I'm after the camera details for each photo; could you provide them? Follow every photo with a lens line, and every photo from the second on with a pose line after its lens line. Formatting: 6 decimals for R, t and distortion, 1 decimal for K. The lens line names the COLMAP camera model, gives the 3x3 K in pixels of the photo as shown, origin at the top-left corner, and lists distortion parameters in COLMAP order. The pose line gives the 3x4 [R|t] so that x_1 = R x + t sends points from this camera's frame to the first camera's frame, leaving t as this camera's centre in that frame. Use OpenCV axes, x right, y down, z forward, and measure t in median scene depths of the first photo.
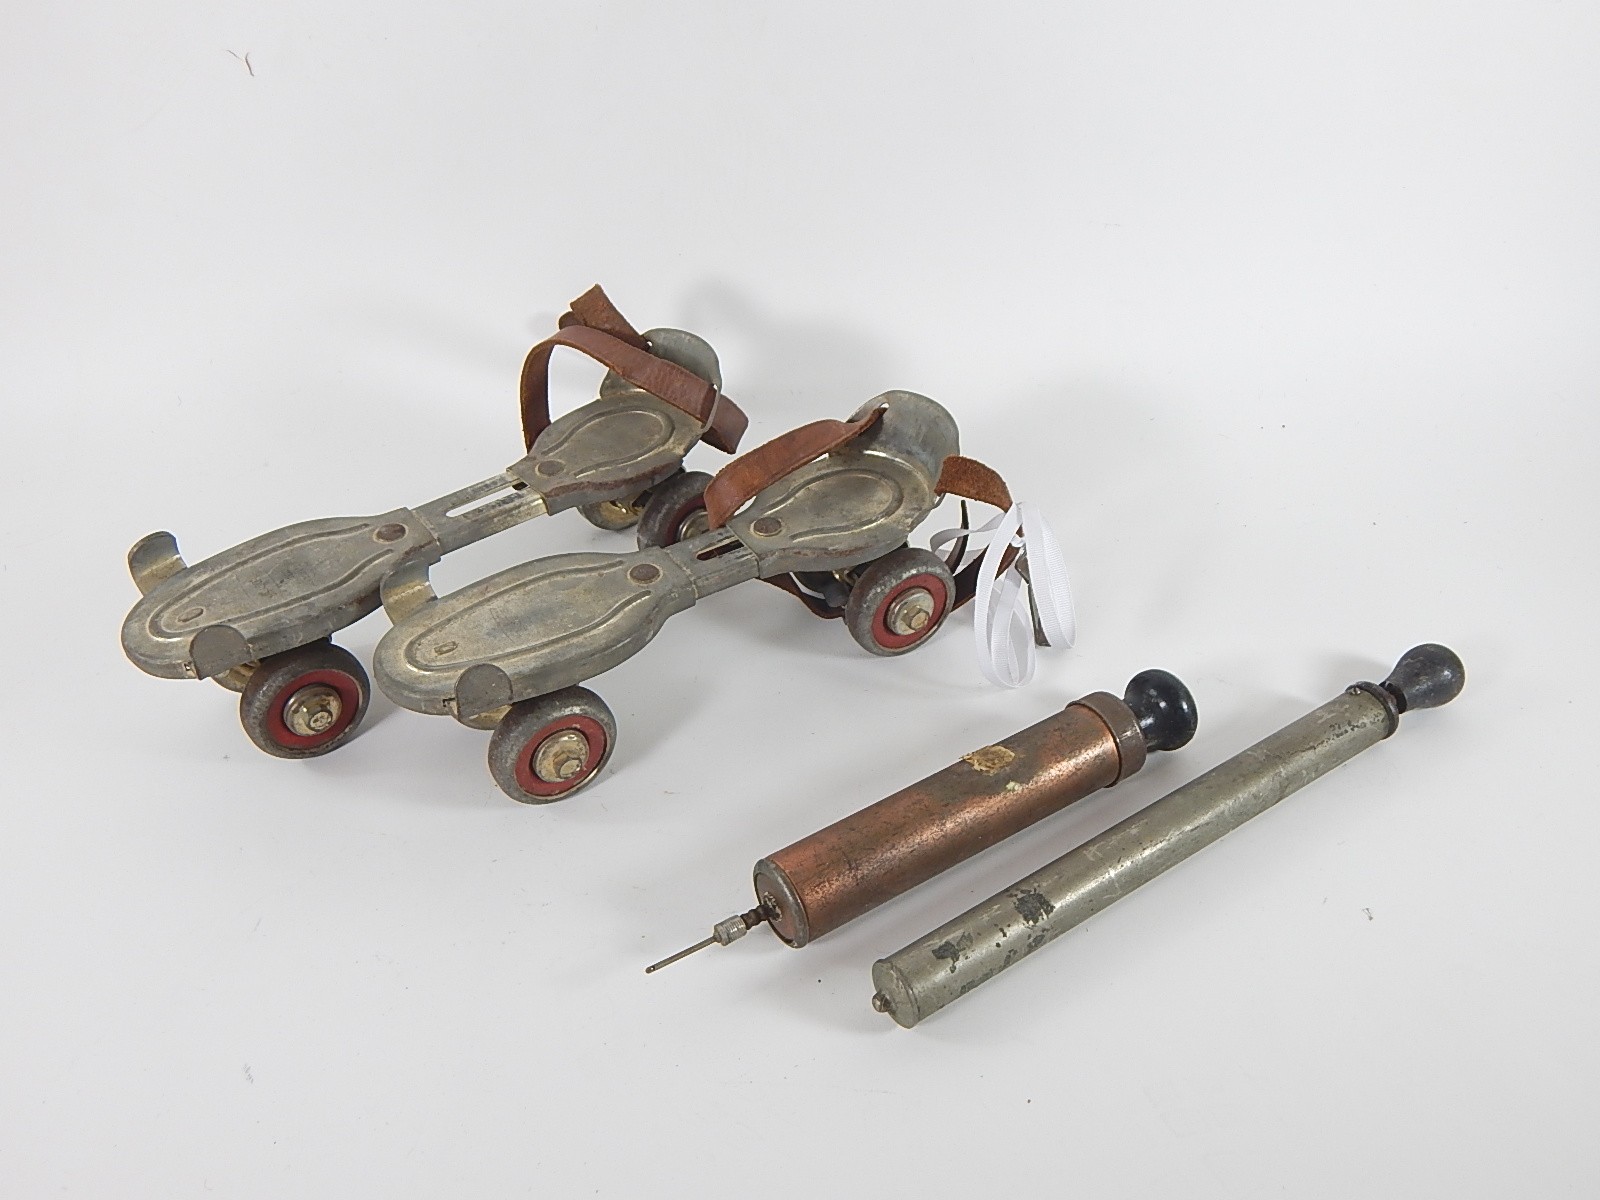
lens RADIAL K [[1430.3, 0, 800.0], [0, 1430.3, 600.0], [0, 0, 1]] dist [0.004741, -0.008423]
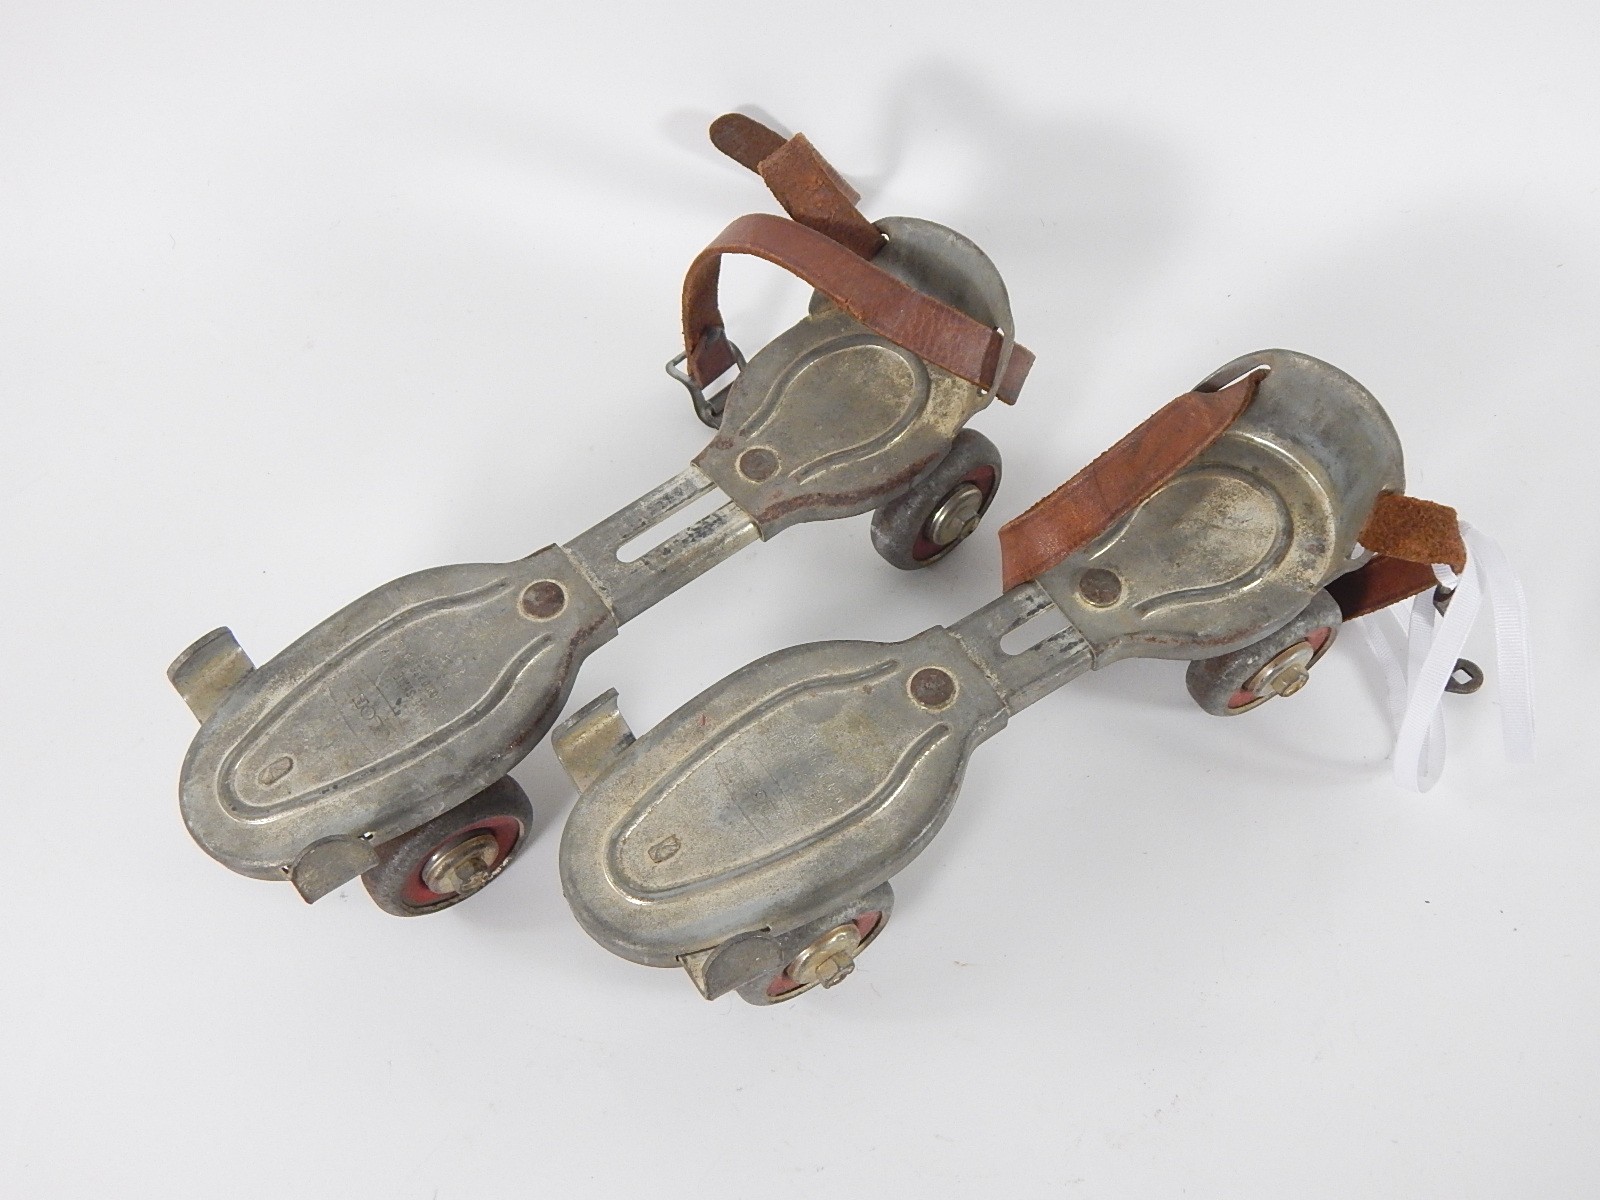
lens RADIAL K [[1430.3, 0, 800.0], [0, 1430.3, 600.0], [0, 0, 1]] dist [0.004741, -0.008423]
pose [[0.999906, -0.012162, -0.006314, -0.166024], [0.013588, 0.939601, 0.342001, -0.288928], [0.001773, -0.342055, 0.939678, 0.376657]]
